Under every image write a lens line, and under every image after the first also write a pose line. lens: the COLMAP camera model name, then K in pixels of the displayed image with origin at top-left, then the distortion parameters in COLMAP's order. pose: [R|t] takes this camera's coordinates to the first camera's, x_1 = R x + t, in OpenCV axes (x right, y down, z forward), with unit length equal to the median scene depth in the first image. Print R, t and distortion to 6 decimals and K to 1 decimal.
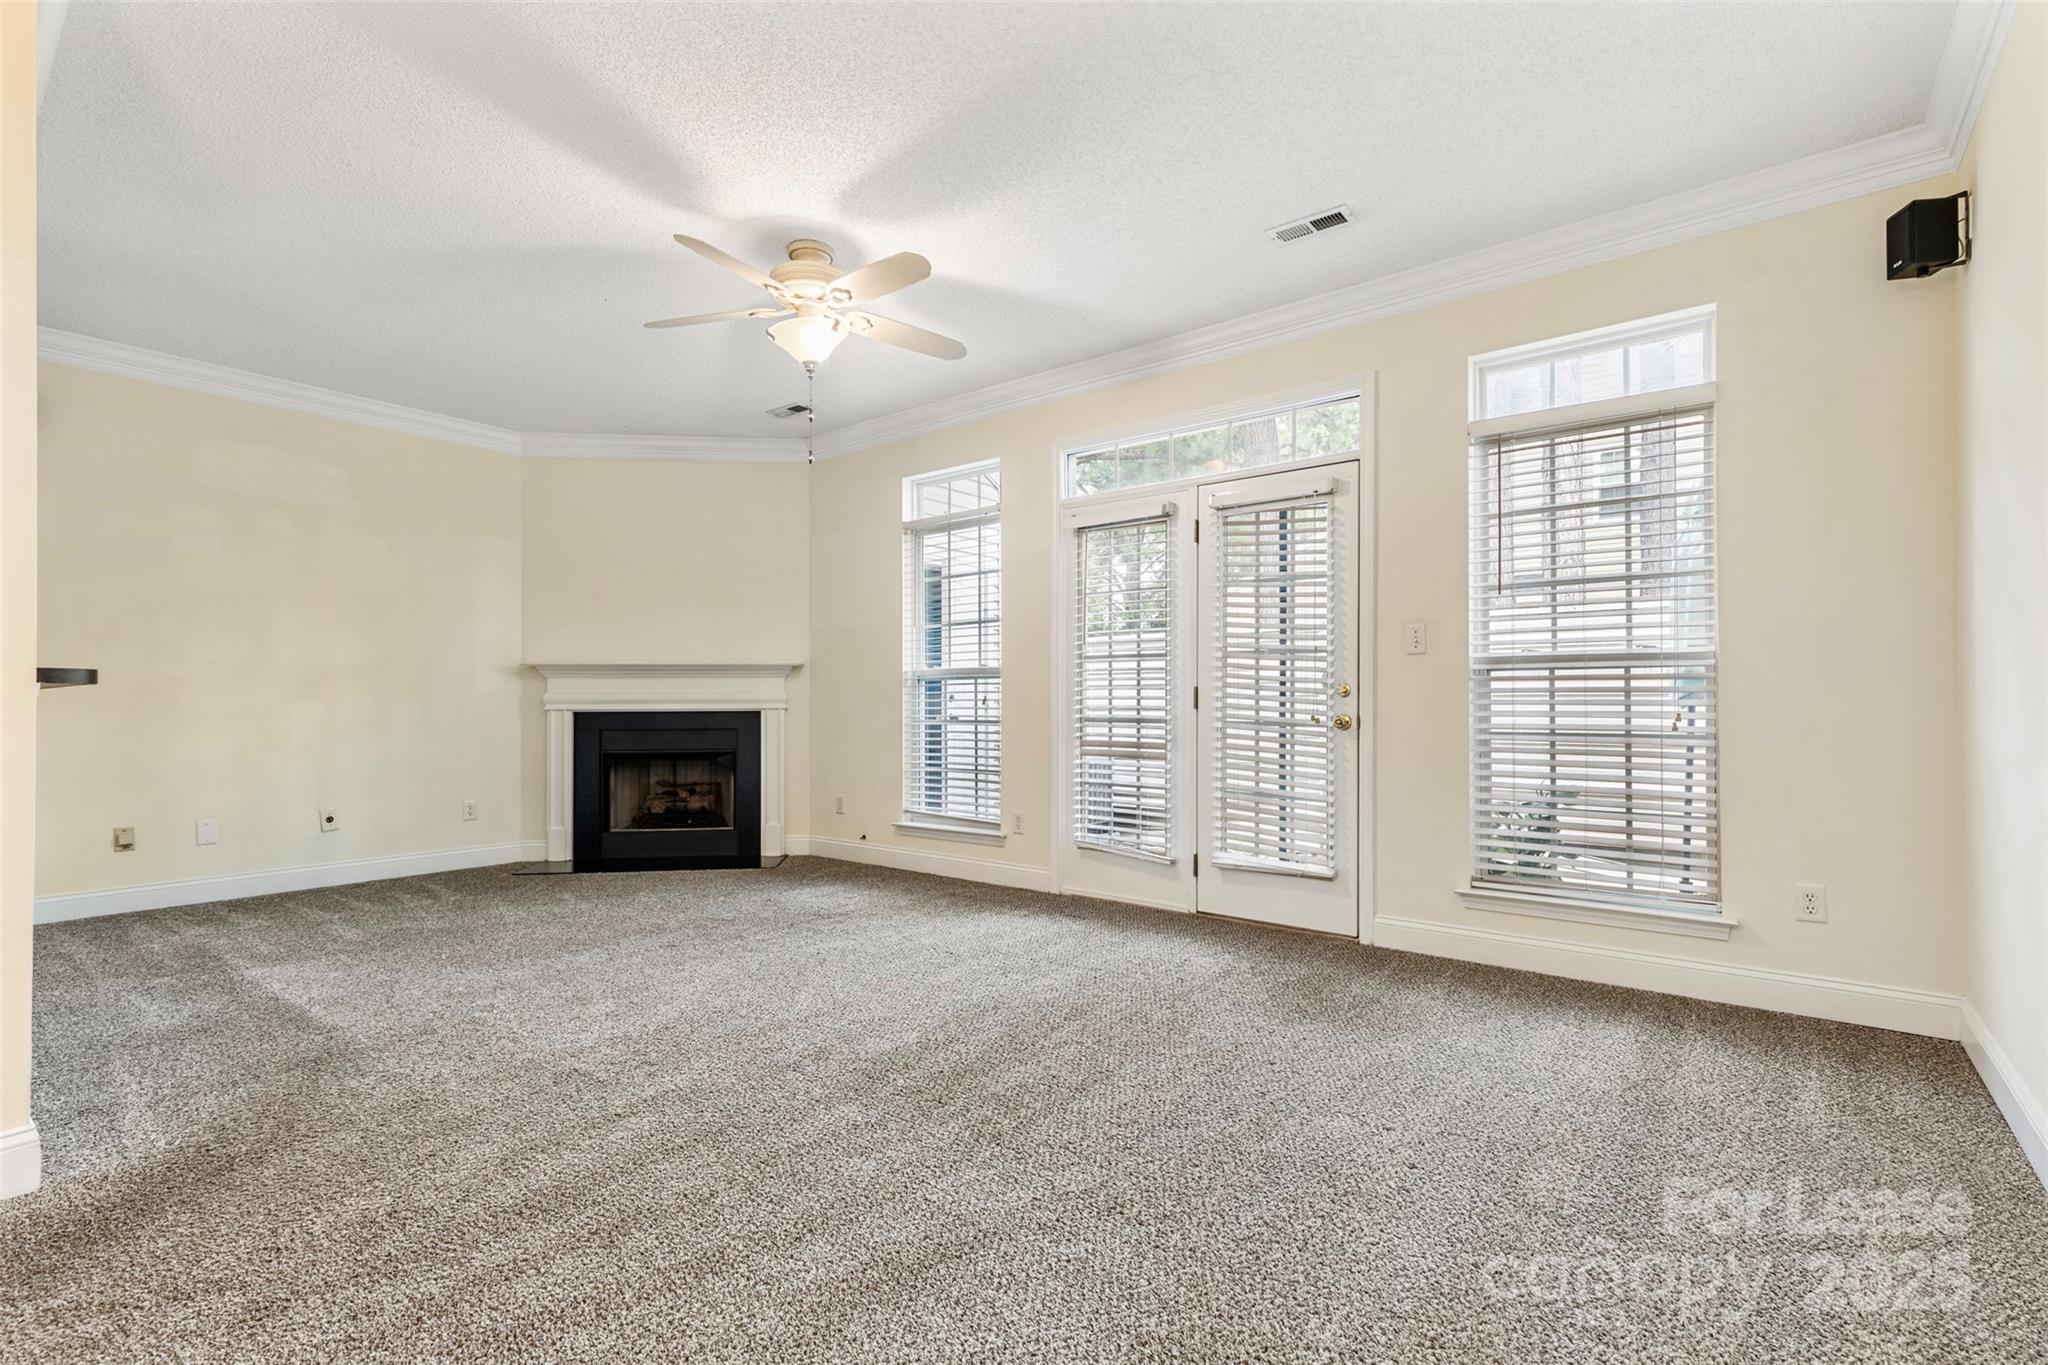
lens RADIAL K [[922.4, 0, 1032.5], [0, 922.4, 702.1], [0, 0, 1]] dist [0.000041, 0.000014]
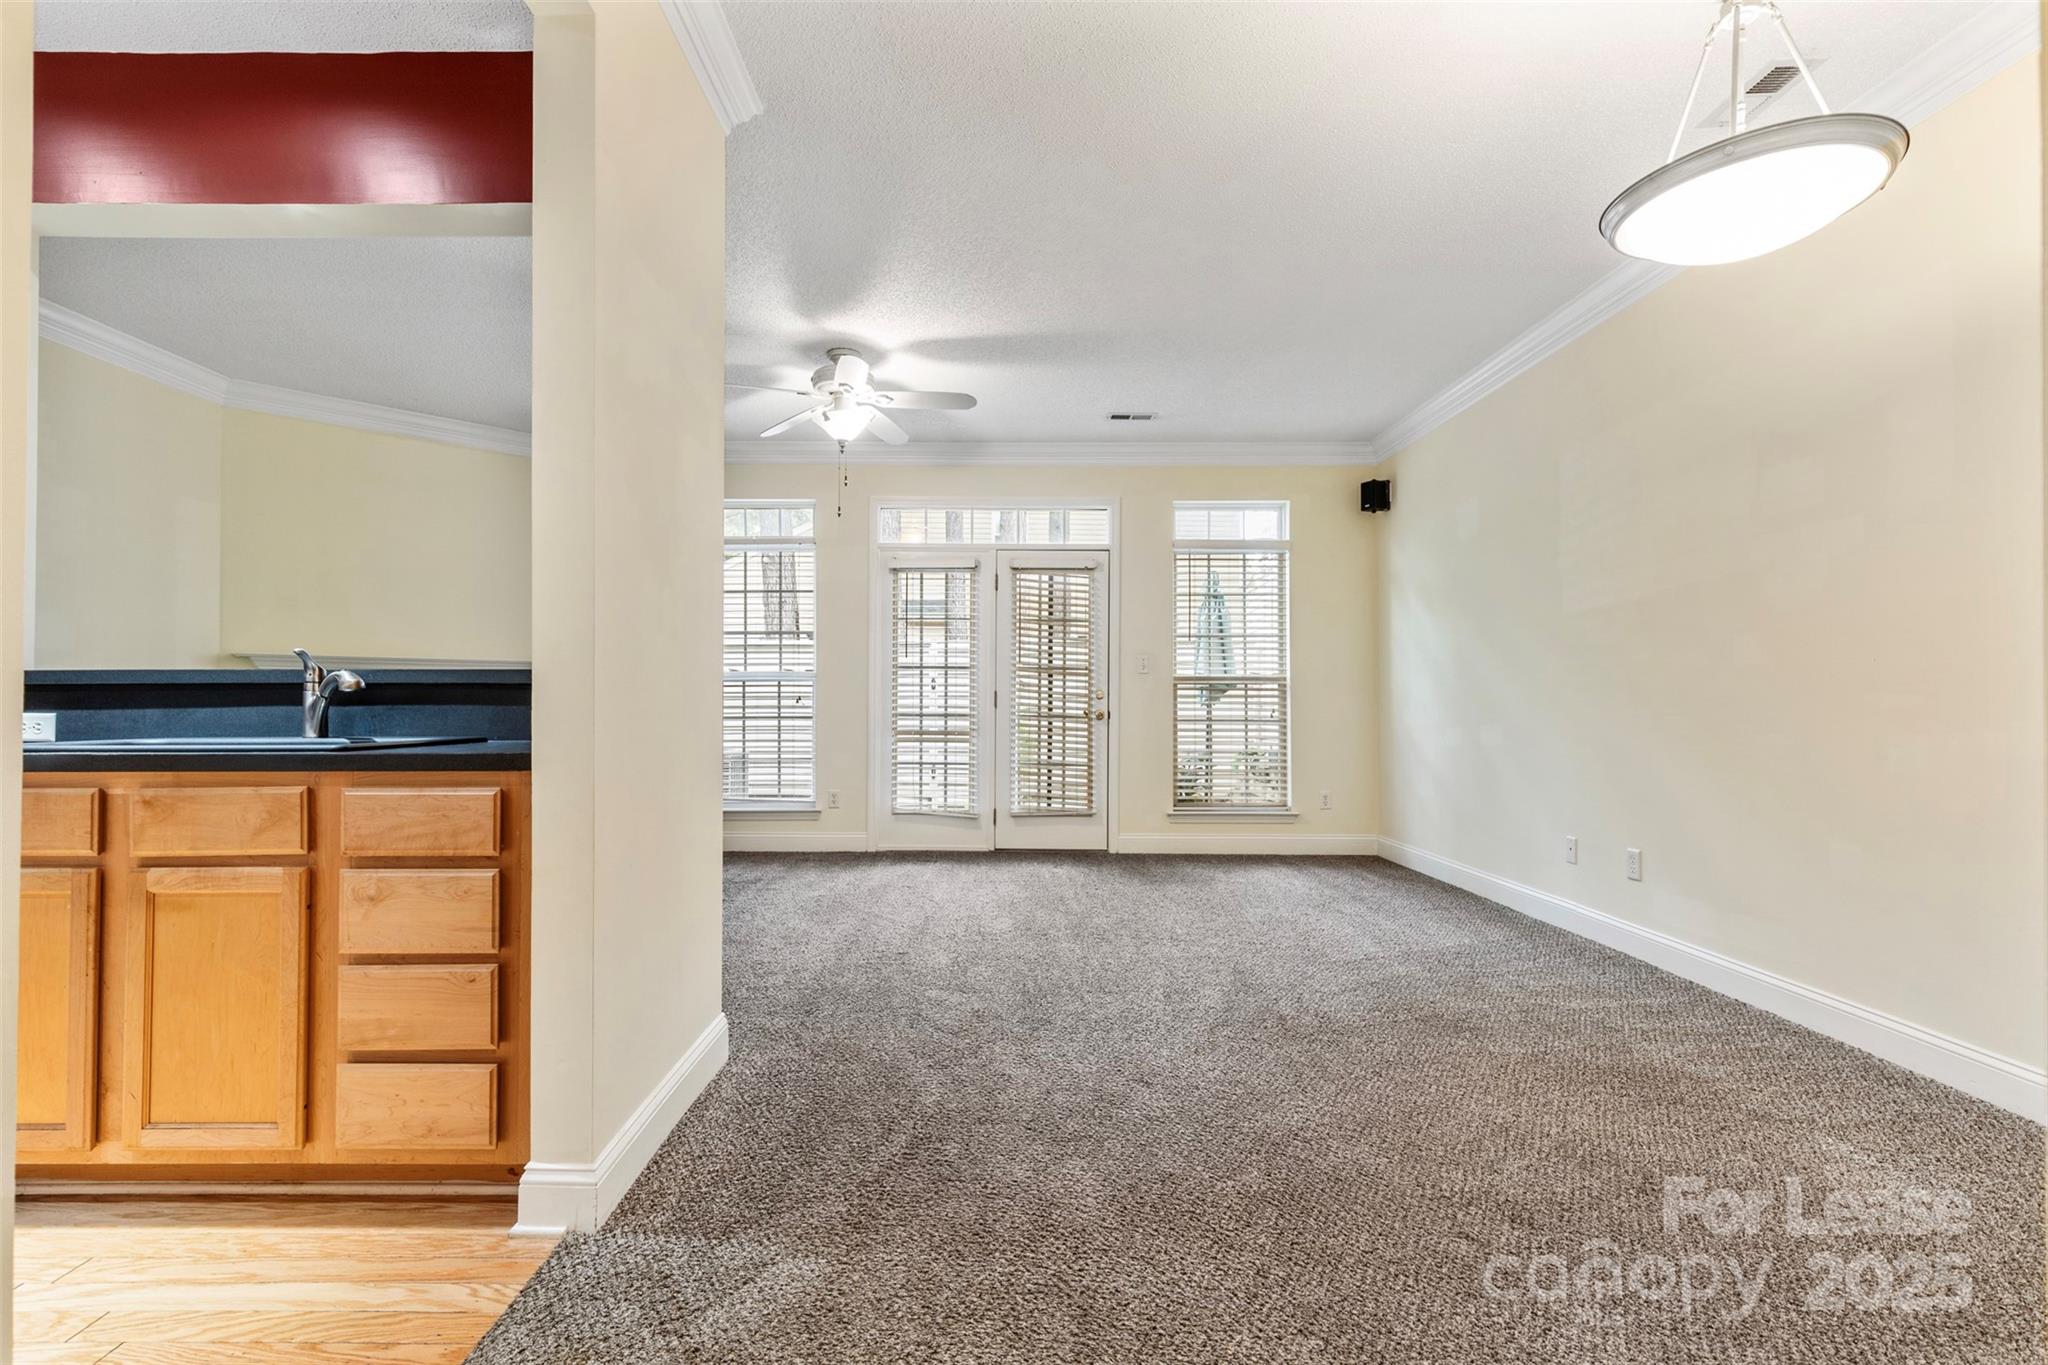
lens RADIAL K [[940.1, 0, 994.1], [0, 940.1, 693.4], [0, 0, 1]] dist [0.001970, 0.000064]
pose [[0.790070, 0.009536, 0.612943, -0.678321], [-0.003955, 0.999937, -0.010460, 0.002273], [-0.613004, 0.005840, 0.790058, -0.138062]]
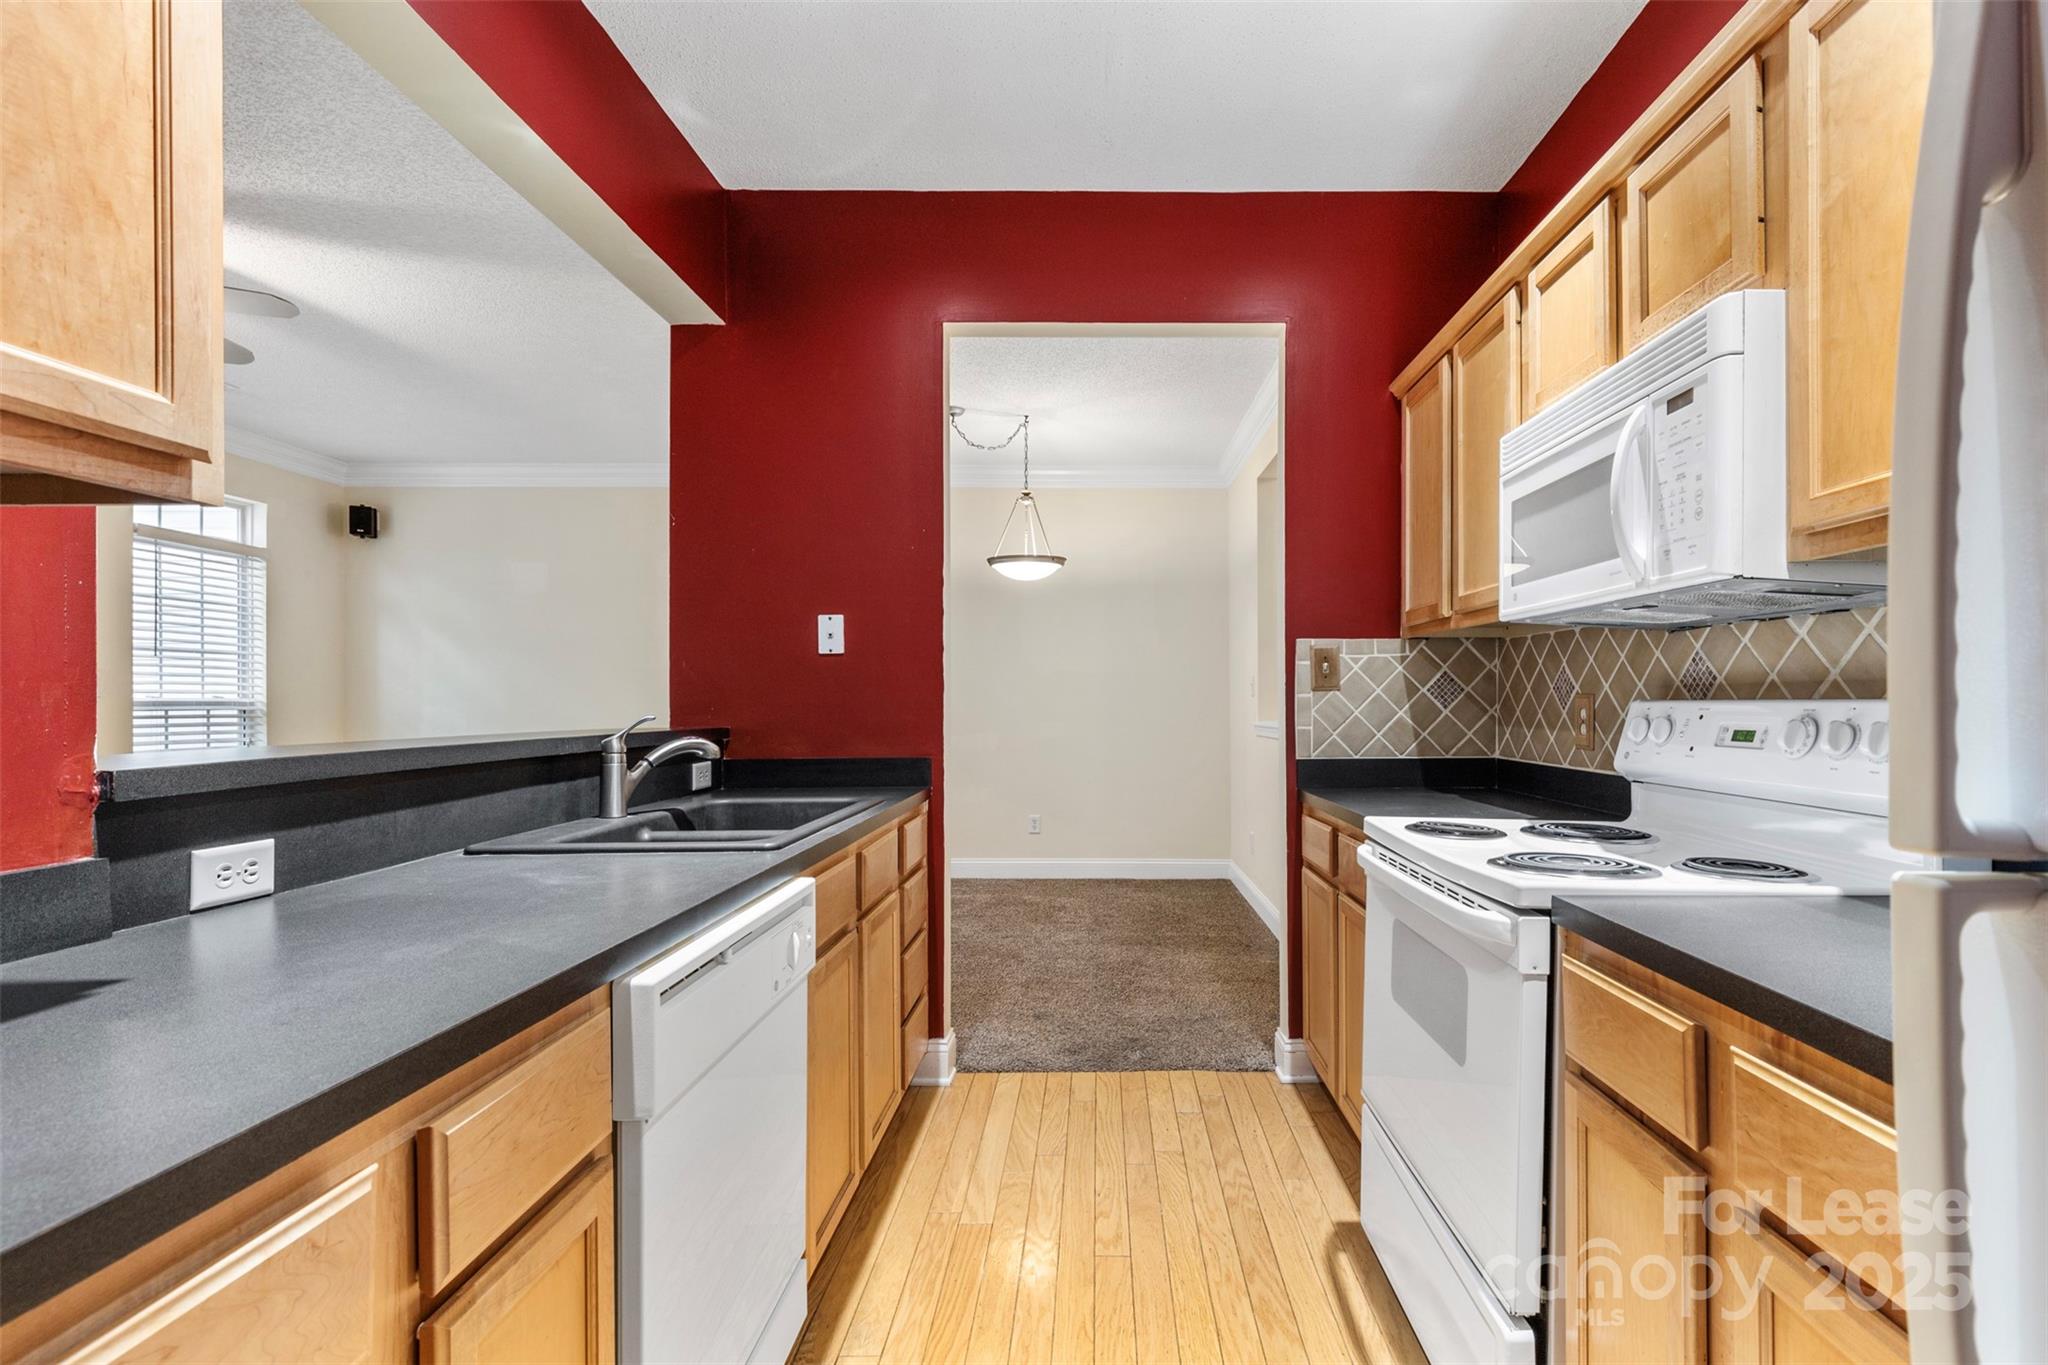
lens RADIAL K [[968.3, 0, 1106.8], [0, 968.3, 700.4], [0, 0, 1]] dist [-0.001061, -0.000178]
pose [[-0.623909, 0.005823, 0.781475, -1.166397], [0.005266, 0.999981, -0.003246, -0.029829], [-0.781479, 0.002090, -0.623928, 0.616203]]
